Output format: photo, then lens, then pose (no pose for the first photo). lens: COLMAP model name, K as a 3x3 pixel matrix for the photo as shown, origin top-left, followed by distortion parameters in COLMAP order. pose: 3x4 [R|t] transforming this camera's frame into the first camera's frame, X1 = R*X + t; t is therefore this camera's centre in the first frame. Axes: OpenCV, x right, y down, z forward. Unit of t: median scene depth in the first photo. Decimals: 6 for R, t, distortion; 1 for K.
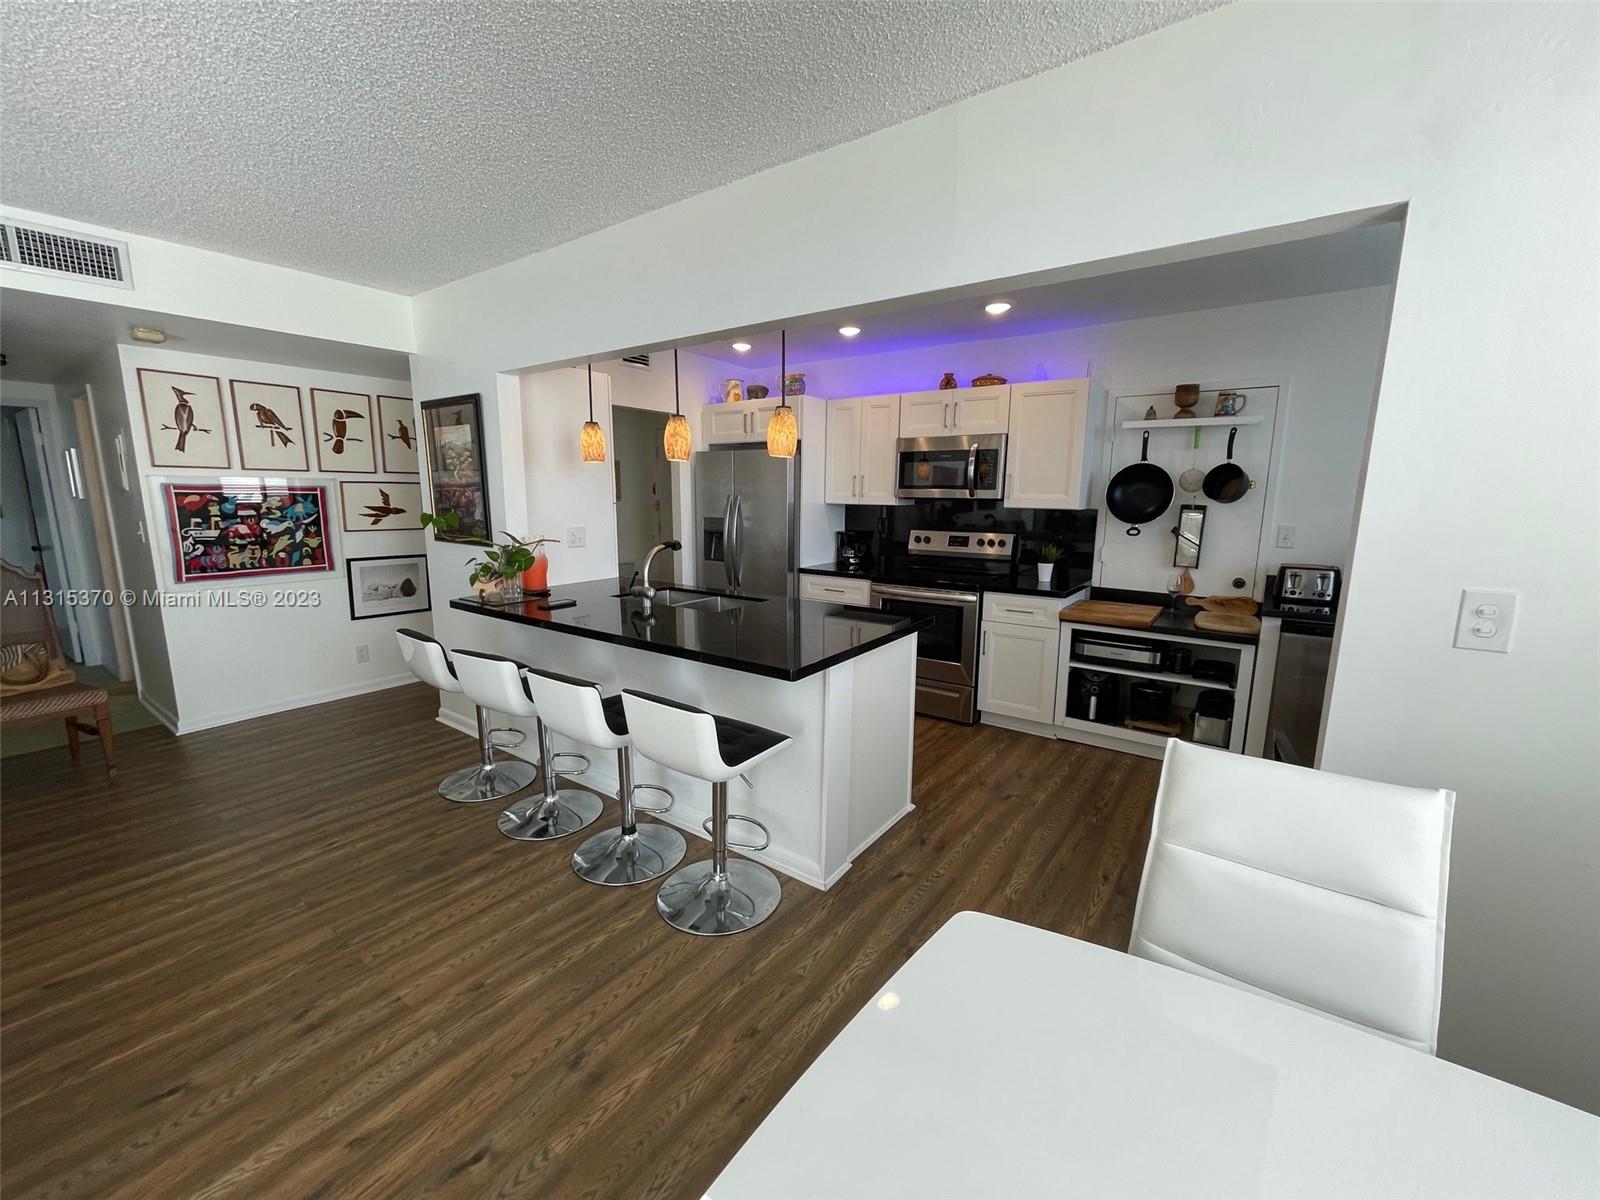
lens RADIAL K [[644.2, 0, 799.7], [0, 644.2, 603.2], [0, 0, 1]] dist [-0.002742, 0.000387]
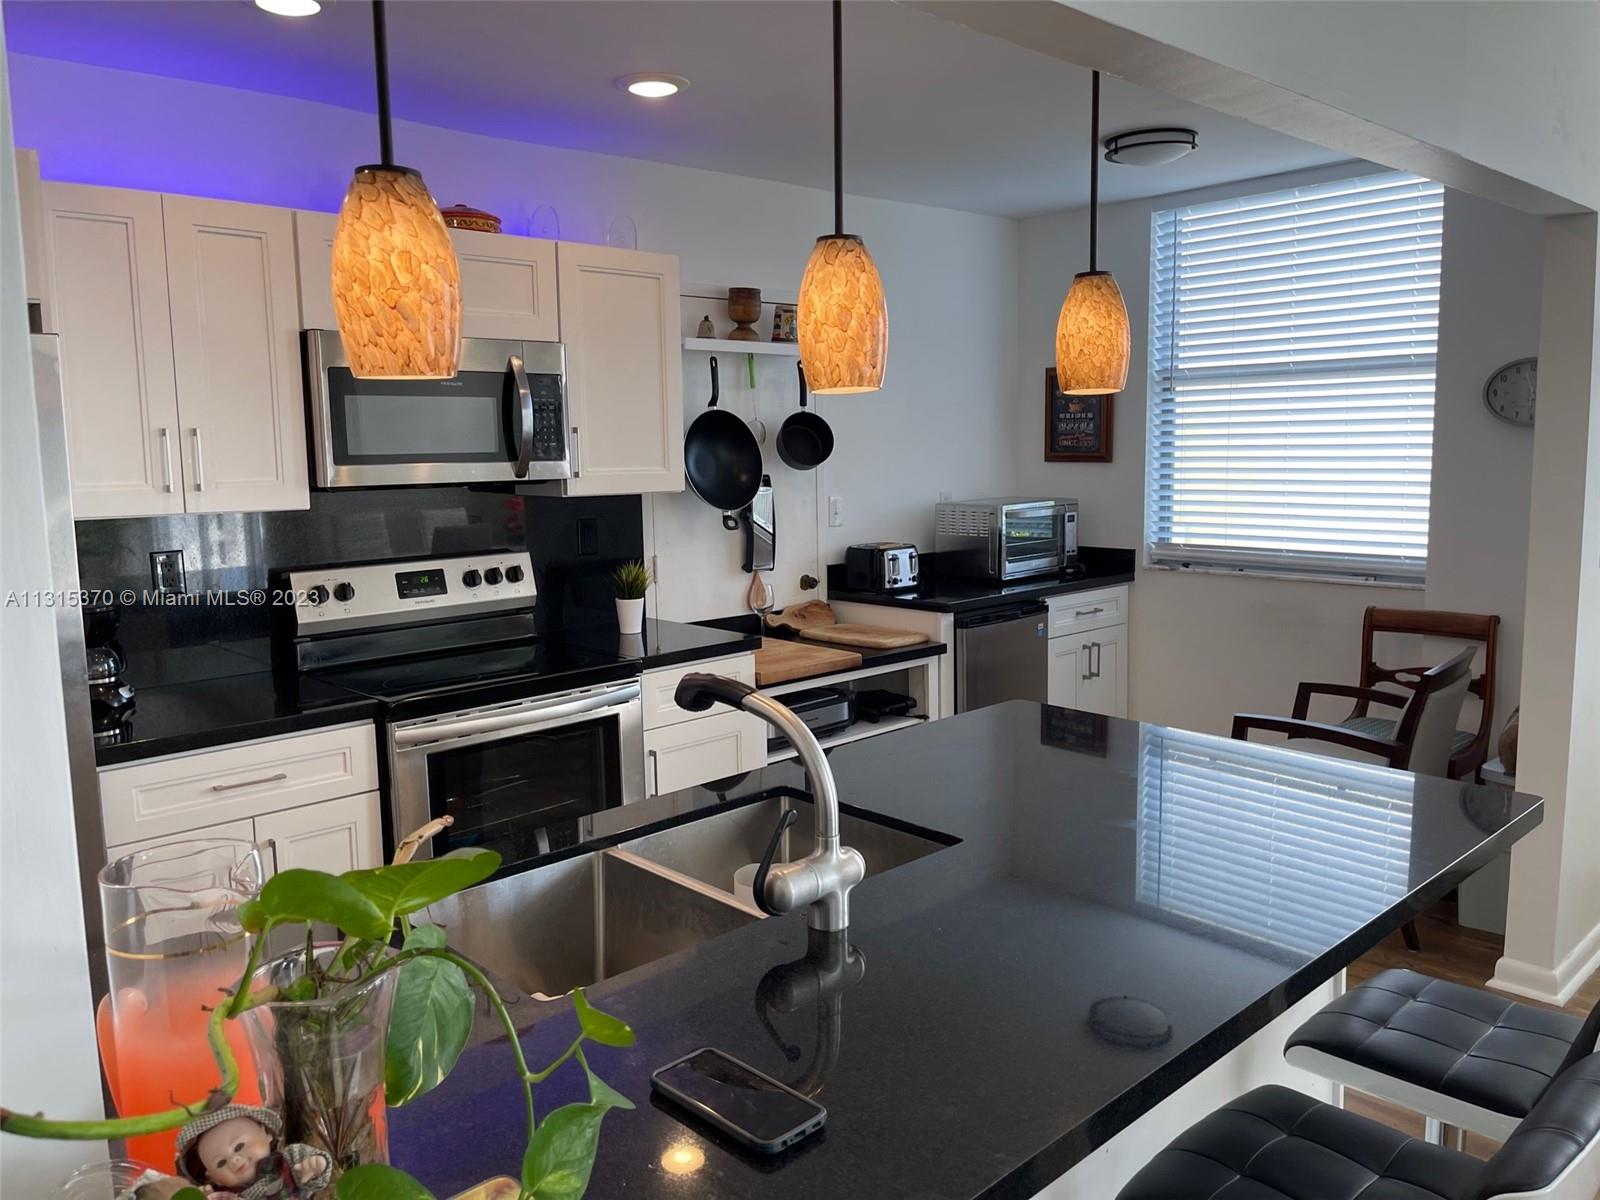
lens RADIAL K [[1209.7, 0, 803.8], [0, 1209.7, 588.5], [0, 0, 1]] dist [0.064648, -0.078193]
pose [[0.186596, -0.133051, 0.973385, -0.578518], [0.186851, 0.977508, 0.097795, -0.149028], [-0.964504, 0.163630, 0.207260, 0.714047]]
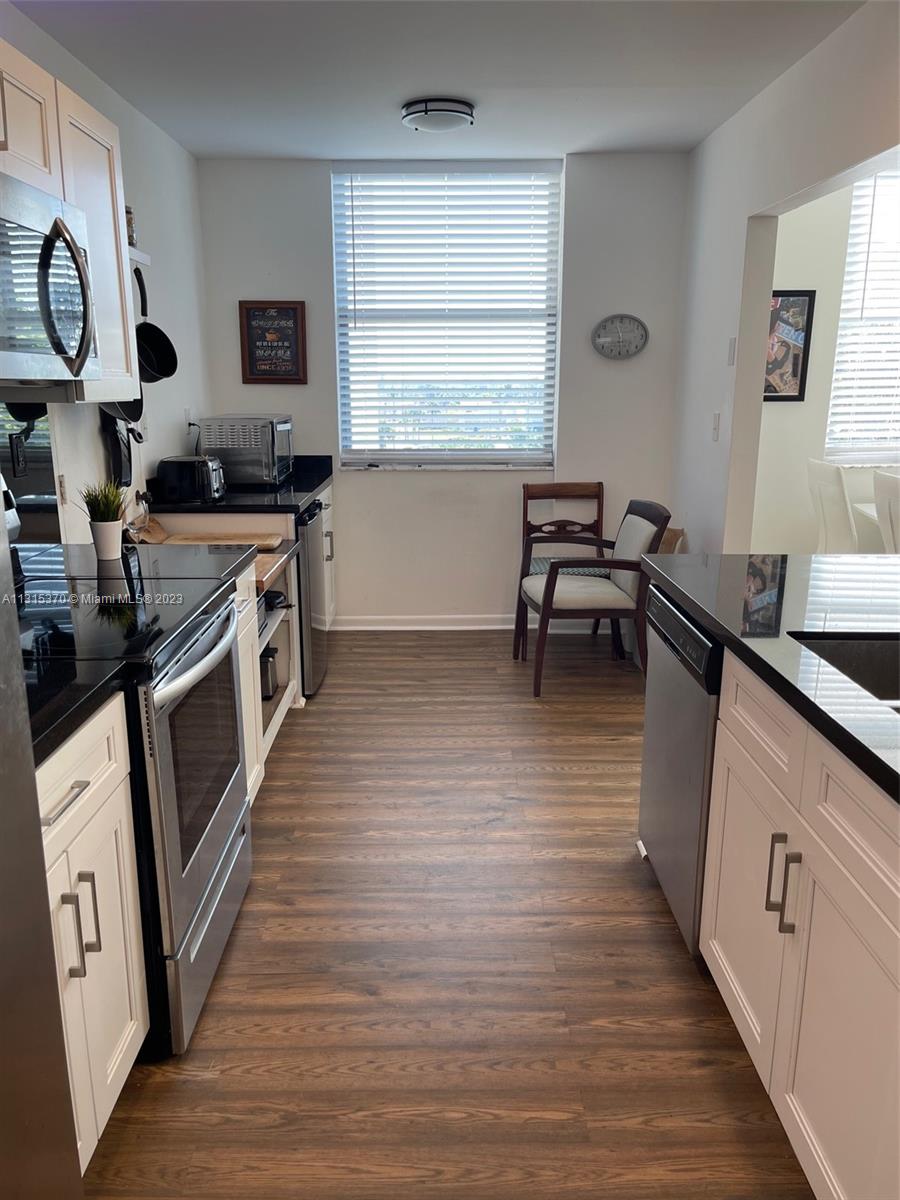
lens RADIAL K [[907.3, 0, 443.5], [0, 907.3, 611.0], [0, 0, 1]] dist [0.064648, -0.078193]
pose [[-0.588956, -0.205622, 0.781569, -0.315189], [0.135236, 0.928380, 0.346154, -0.211273], [-0.796770, 0.309565, -0.518968, 1.260328]]
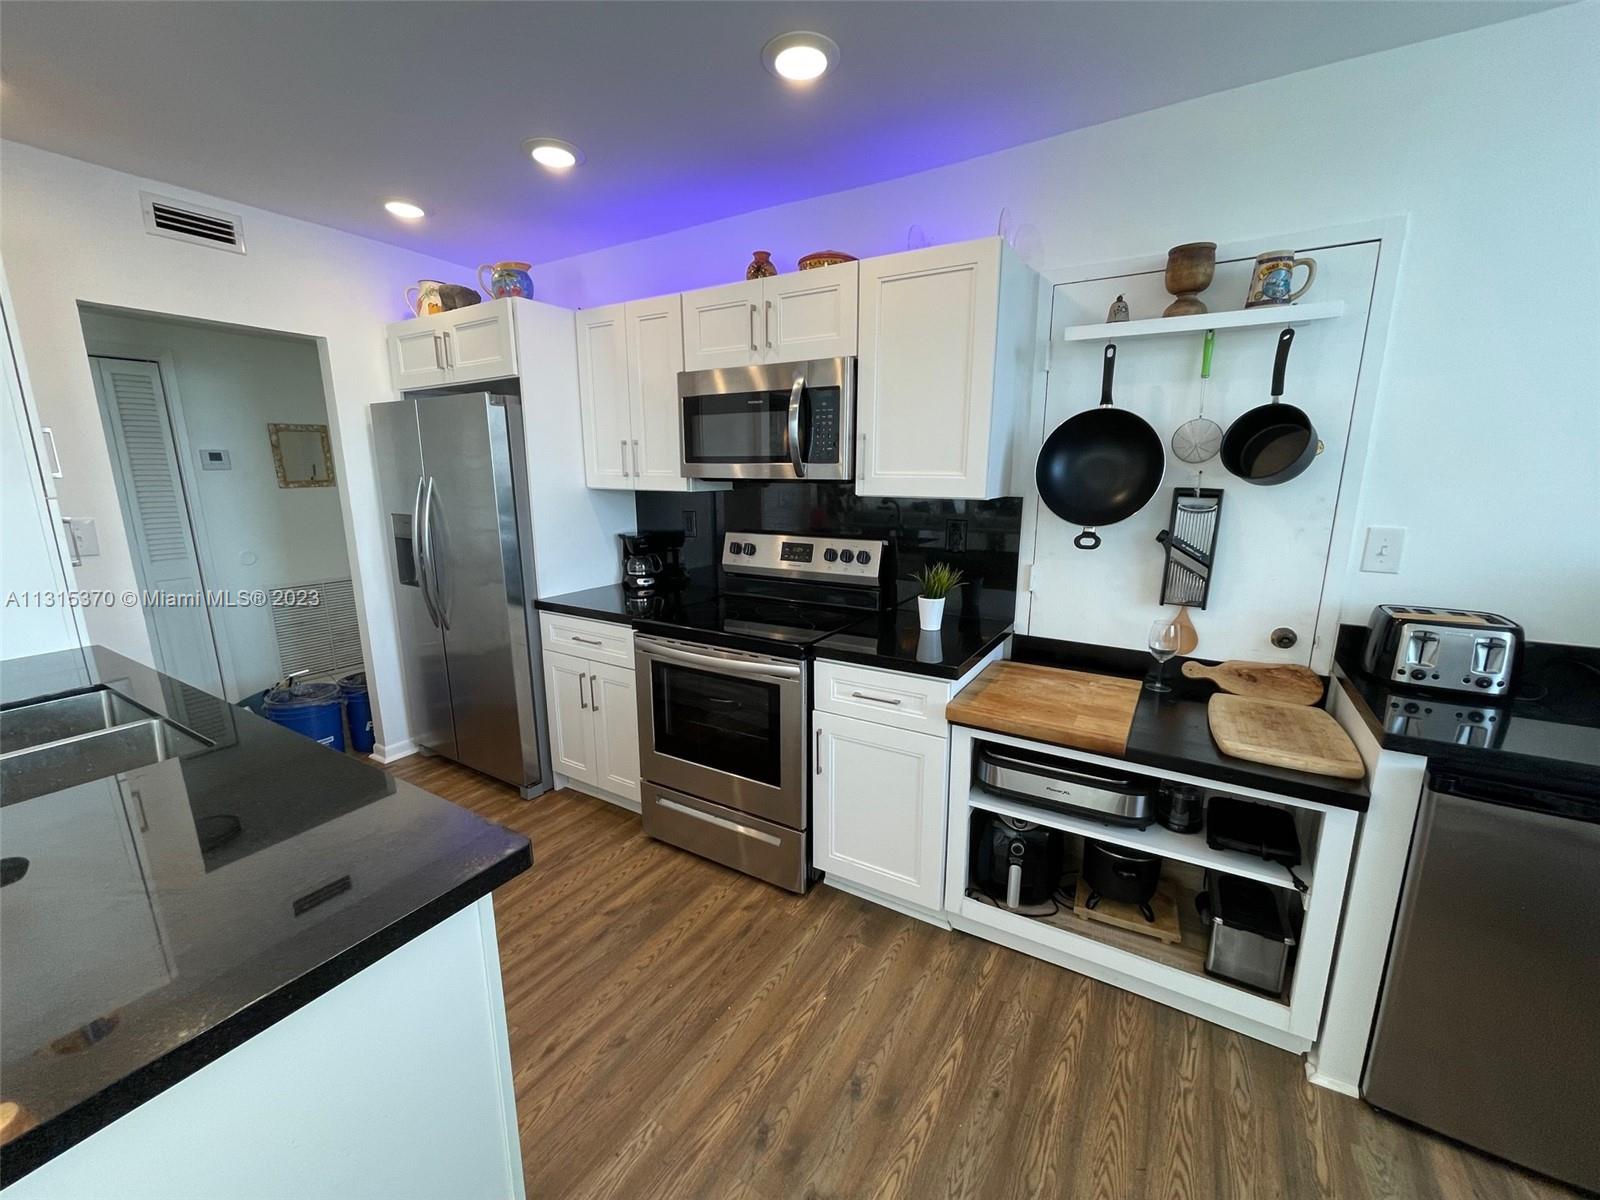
lens RADIAL K [[644.2, 0, 799.4], [0, 644.2, 602.7], [0, 0, 1]] dist [-0.002742, 0.000387]
pose [[0.997158, -0.025584, 0.070866, 0.247984], [0.023083, 0.999089, 0.035888, -0.085579], [-0.071720, -0.034151, 0.996840, 0.496871]]
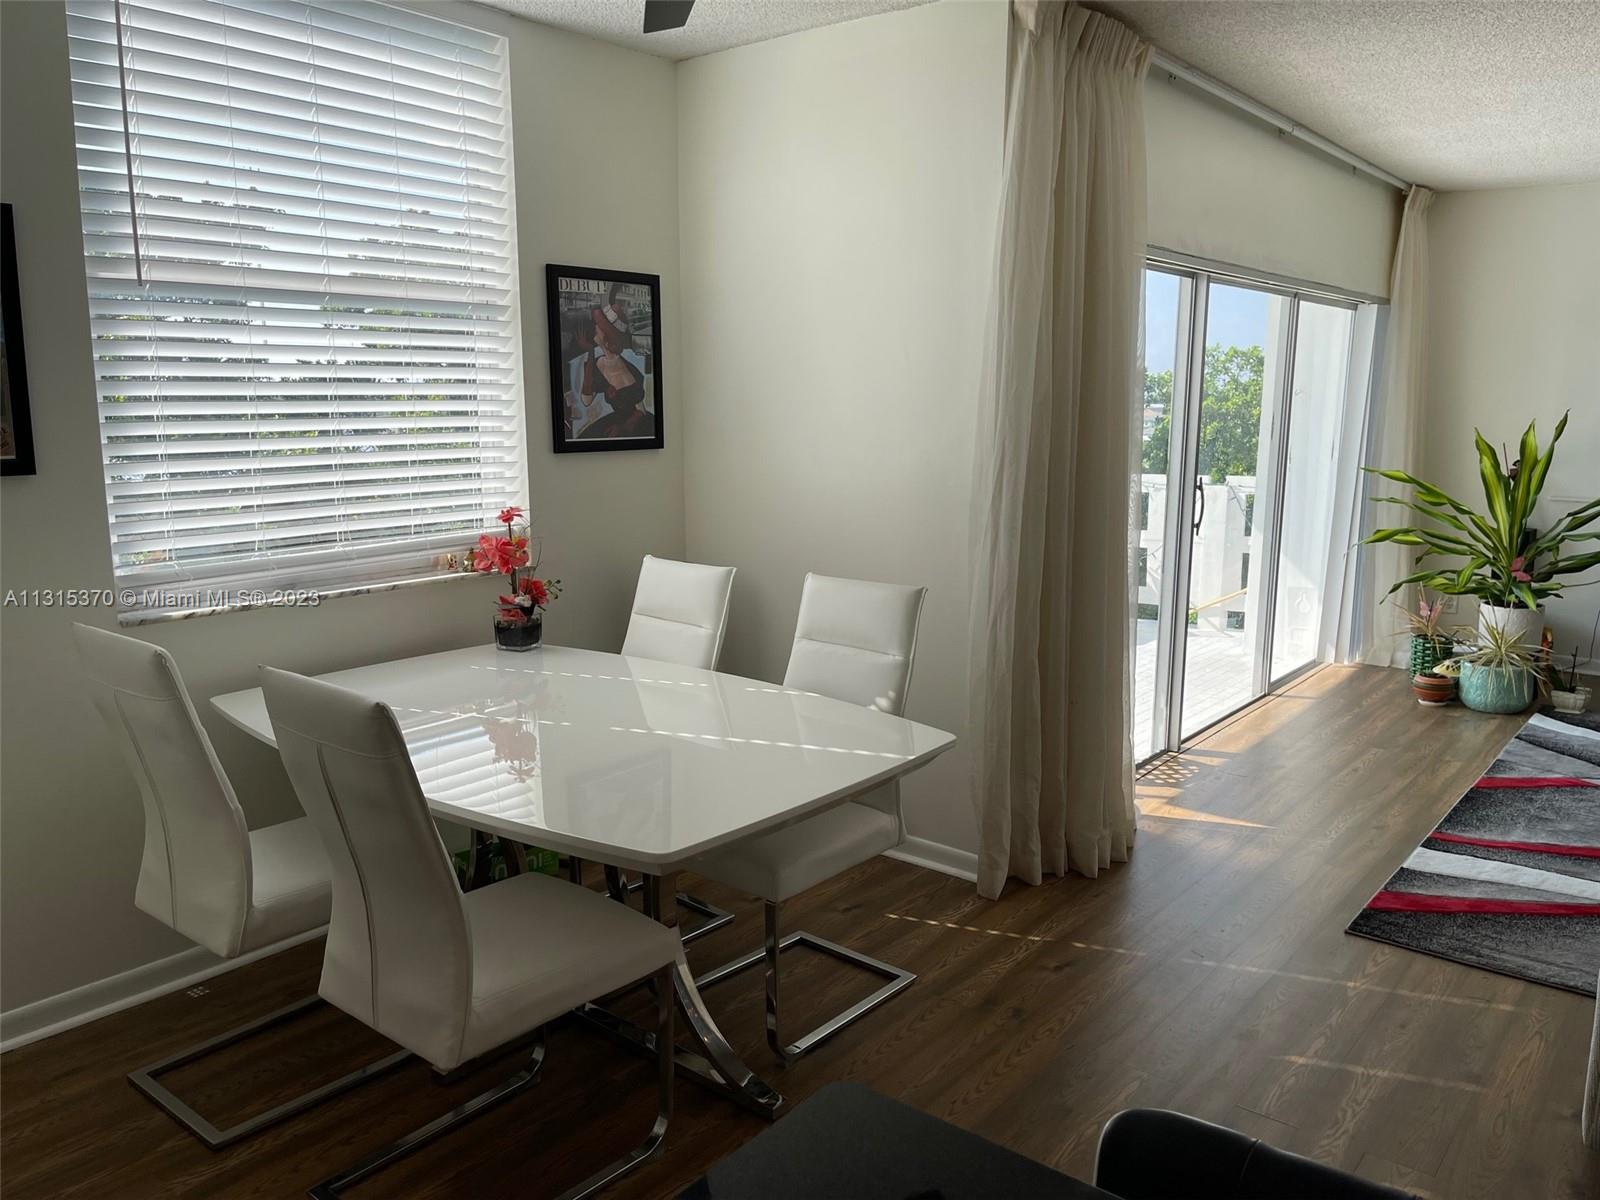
lens RADIAL K [[1209.7, 0, 807.9], [0, 1209.7, 607.3], [0, 0, 1]] dist [0.064648, -0.078193]
pose [[-0.998979, -0.018077, 0.041411, -0.006000], [-0.003111, 0.941828, 0.336081, -0.131020], [-0.045077, 0.335609, -0.940922, 0.743739]]
